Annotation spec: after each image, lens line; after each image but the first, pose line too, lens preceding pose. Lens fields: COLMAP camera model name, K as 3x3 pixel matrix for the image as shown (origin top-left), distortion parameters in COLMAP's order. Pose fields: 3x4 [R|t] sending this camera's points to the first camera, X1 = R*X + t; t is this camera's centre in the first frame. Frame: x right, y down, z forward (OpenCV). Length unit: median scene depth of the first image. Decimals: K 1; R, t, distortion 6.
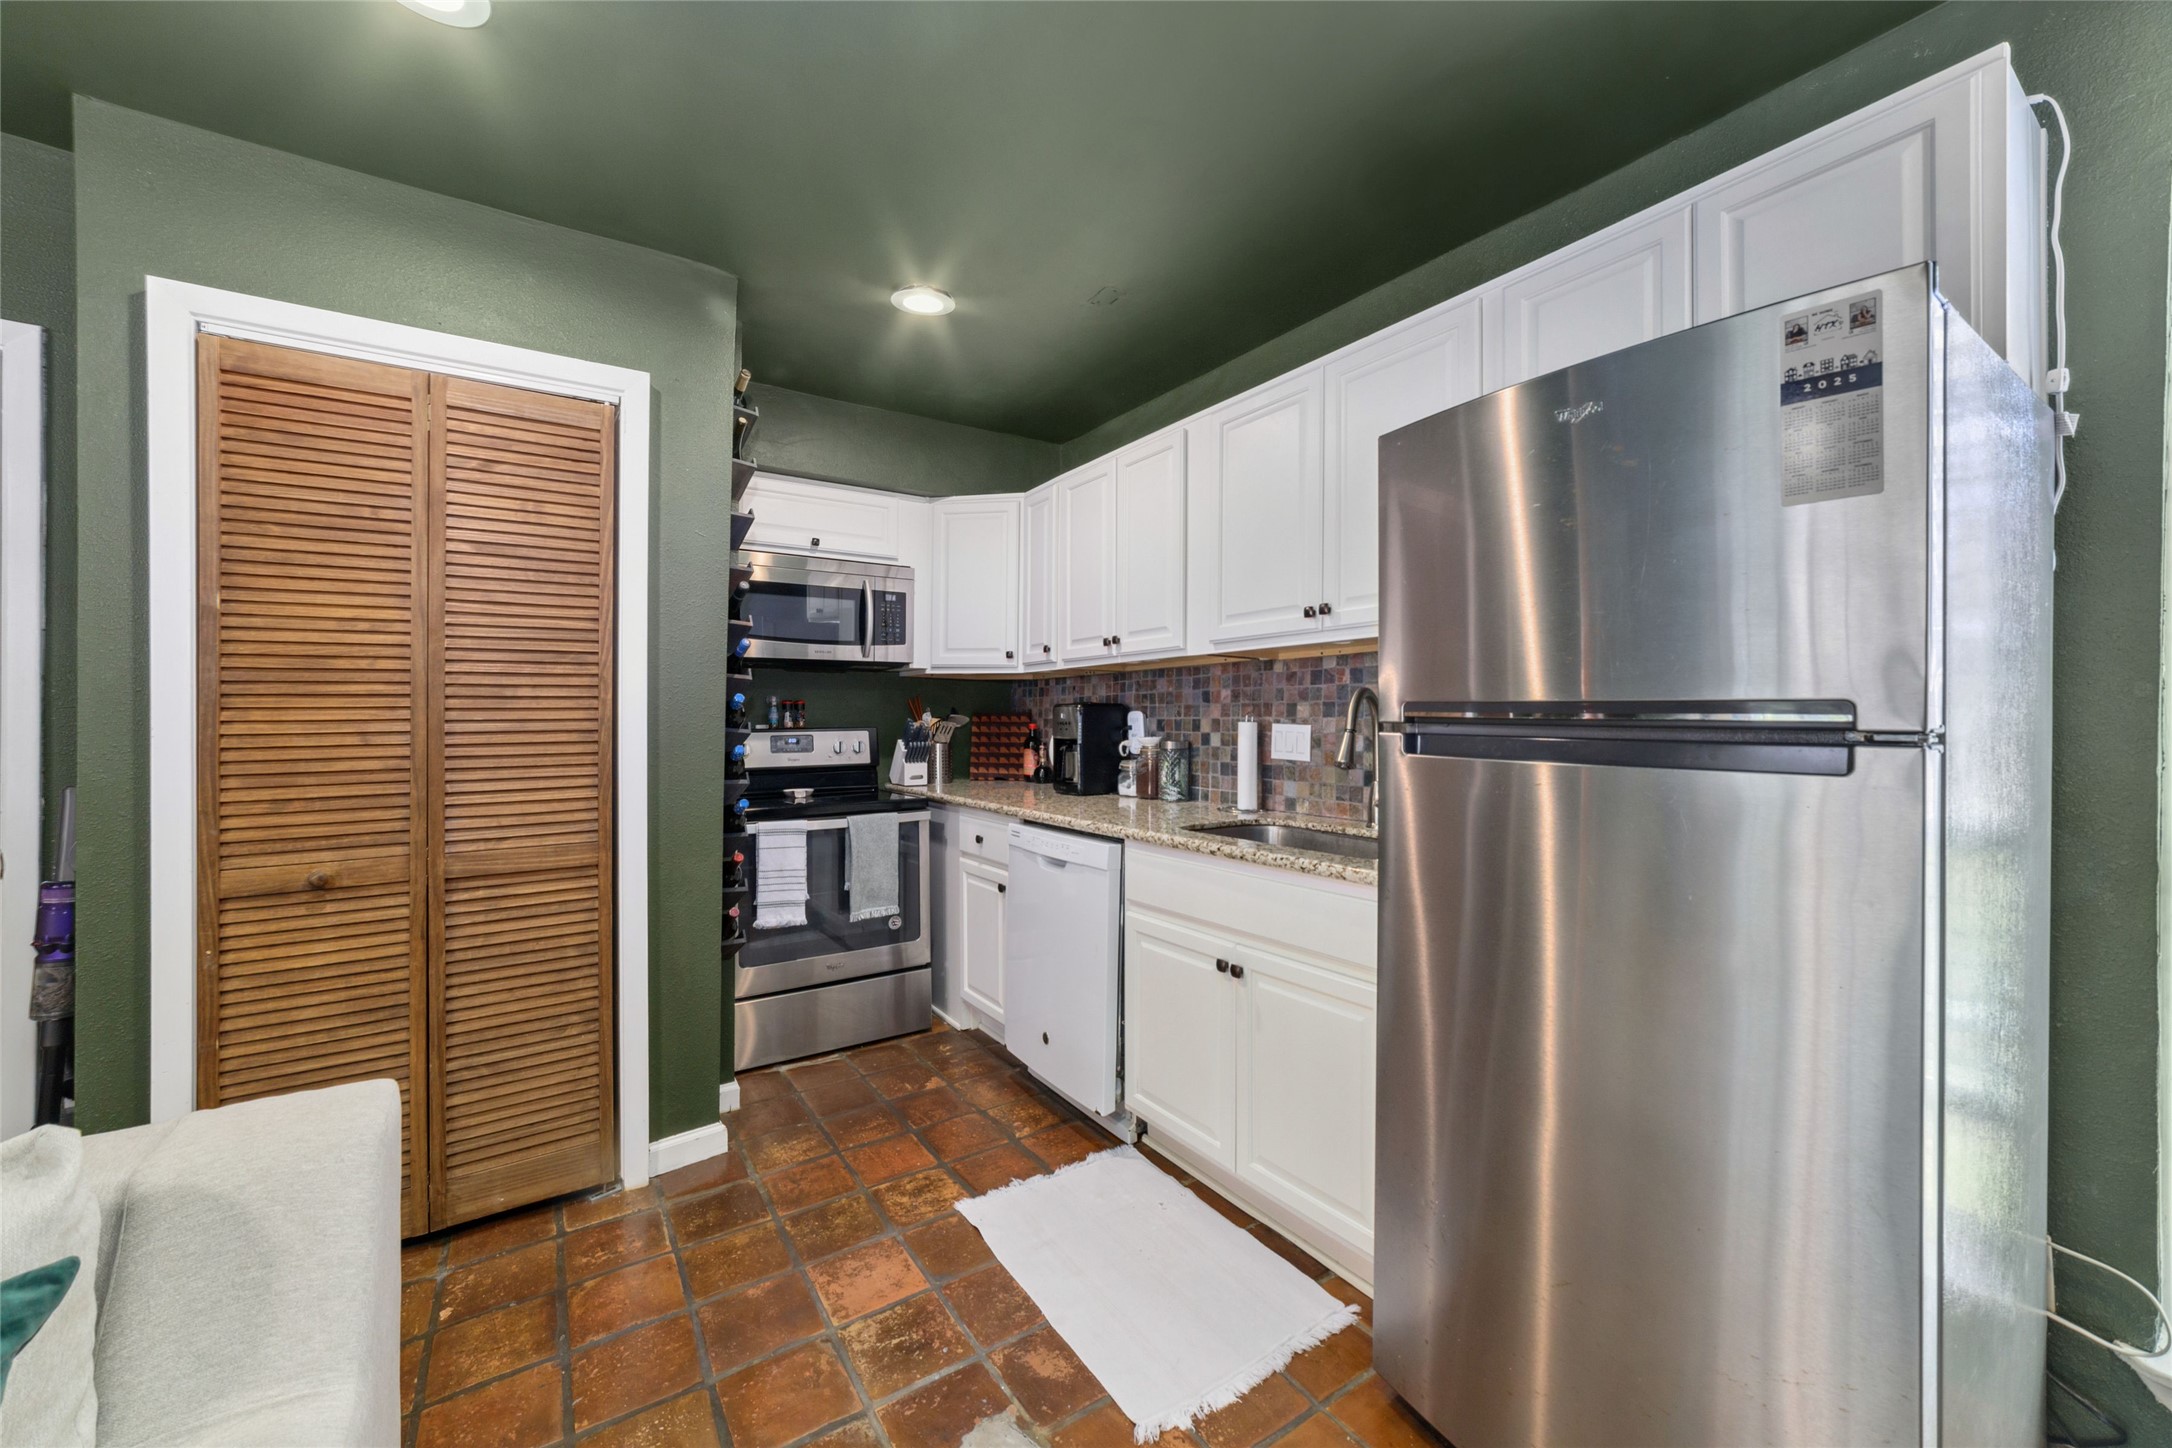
lens RADIAL K [[832.8, 0, 1090.7], [0, 832.8, 715.2], [0, 0, 1]] dist [-0.018358, 0.005632]
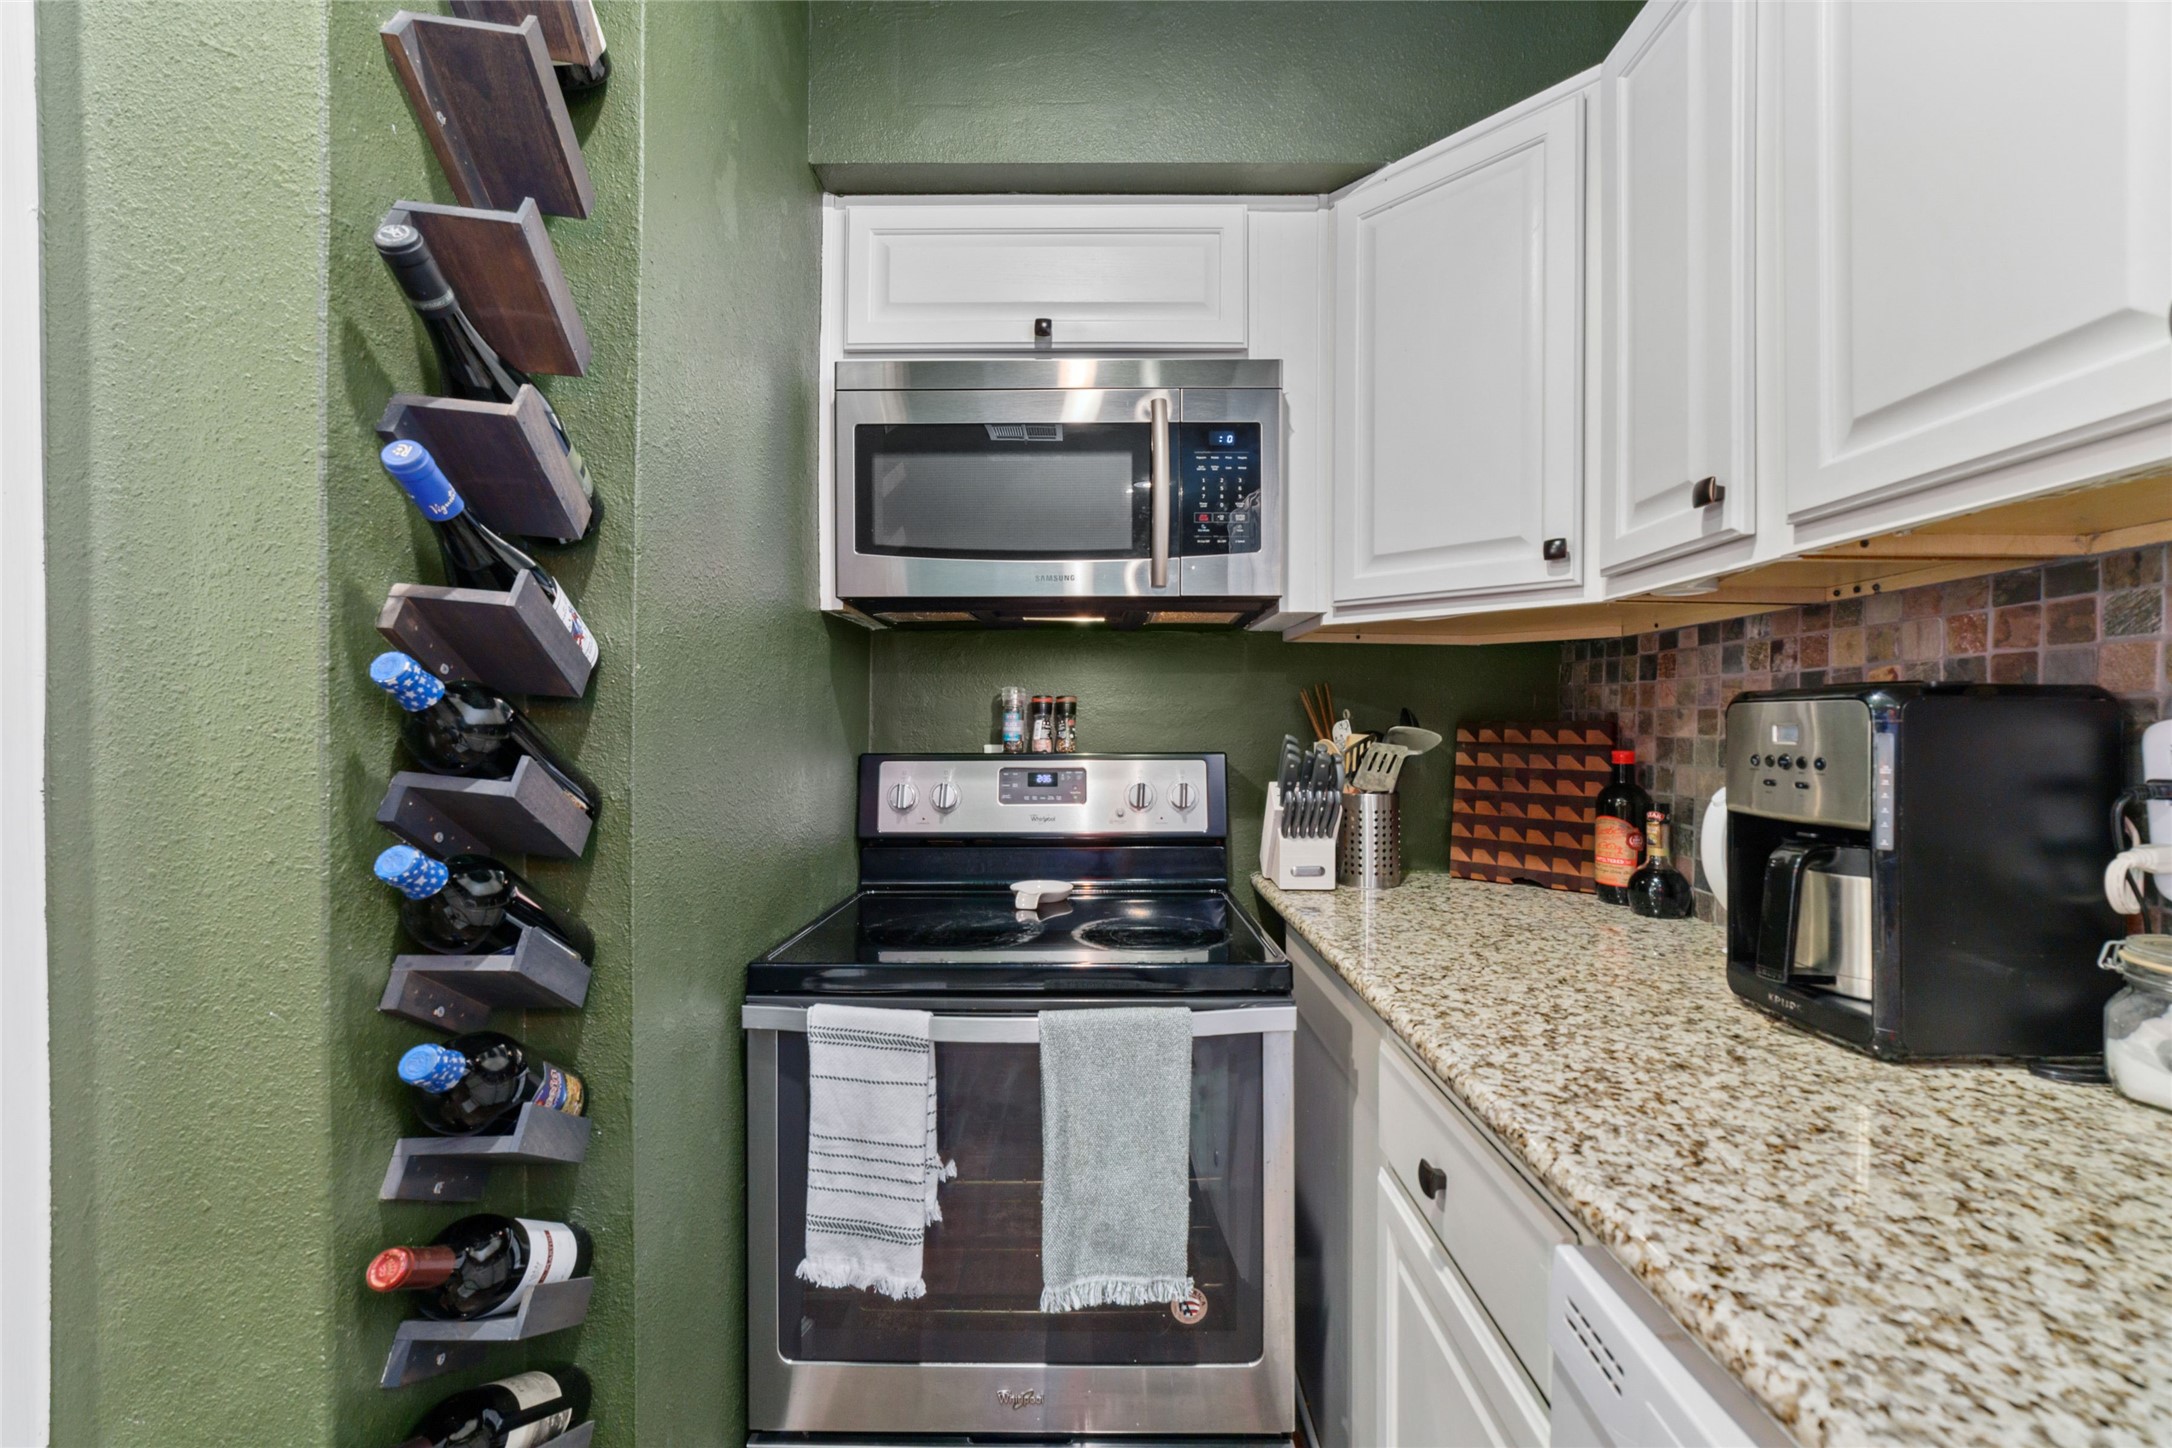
lens RADIAL K [[832.8, 0, 1078.1], [0, 832.8, 720.4], [0, 0, 1]] dist [-0.018358, 0.005632]
pose [[0.817523, 0.000705, -0.575896, -0.067588], [-0.002116, 0.999996, -0.001780, -0.002827], [0.575892, 0.002674, 0.817521, 0.661524]]
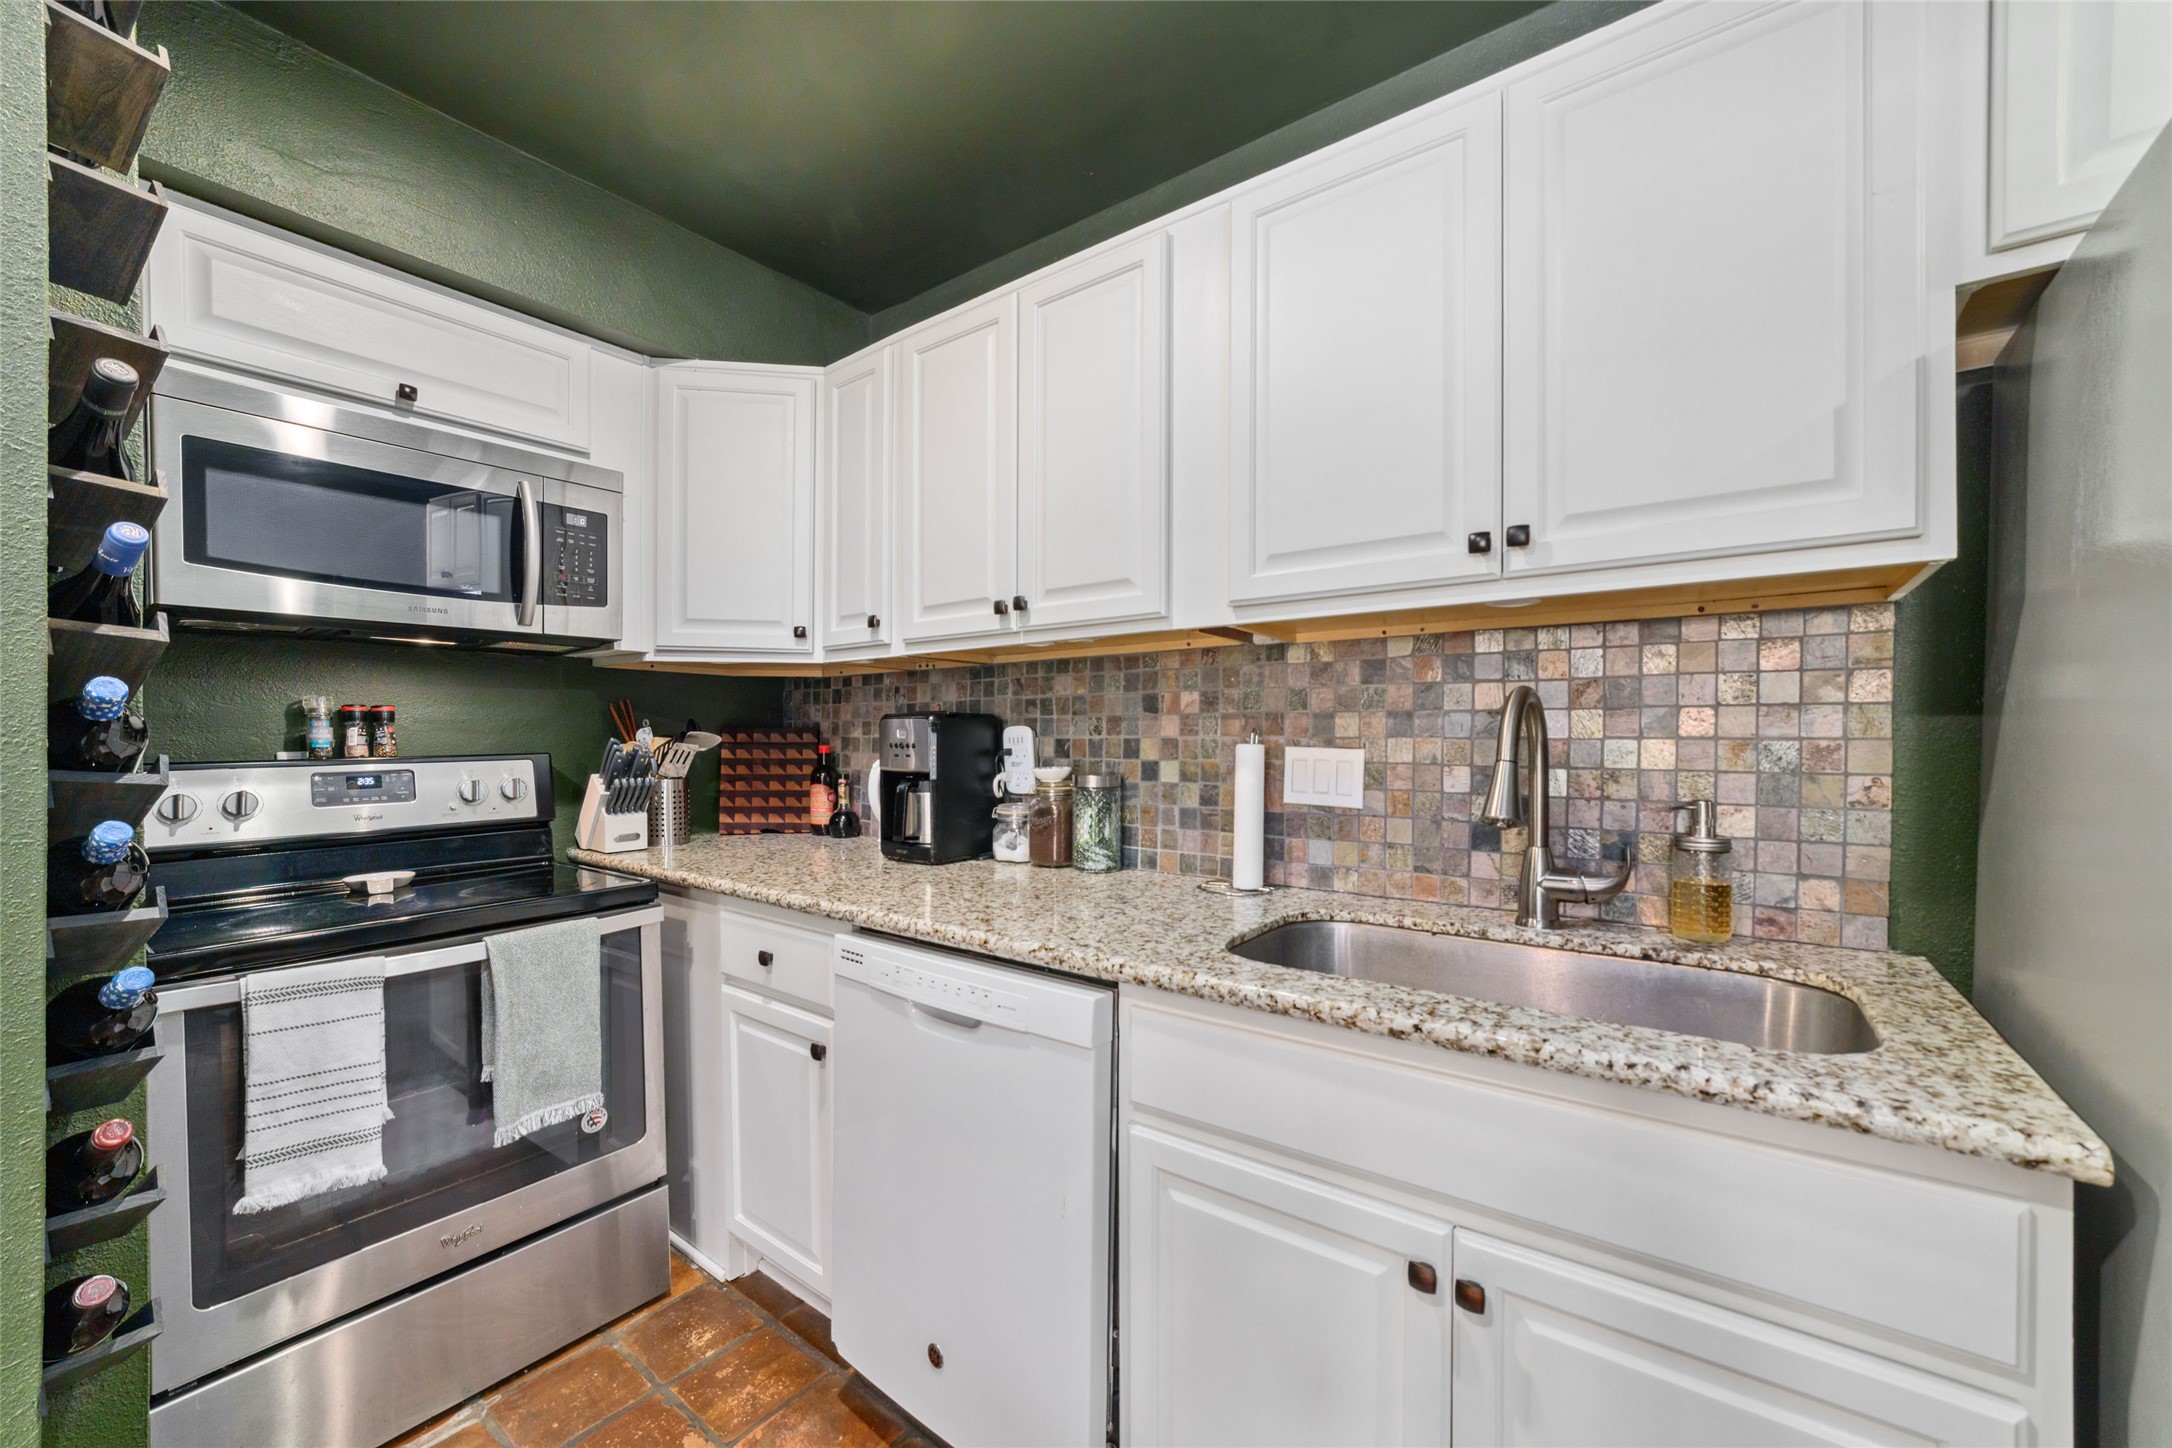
lens RADIAL K [[832.8, 0, 1091.5], [0, 832.8, 745.1], [0, 0, 1]] dist [-0.018358, 0.005632]
pose [[0.946365, -0.005994, 0.323044, -0.099787], [0.000030, 0.999830, 0.018464, -0.002067], [-0.323100, -0.017464, 0.946204, 0.386352]]
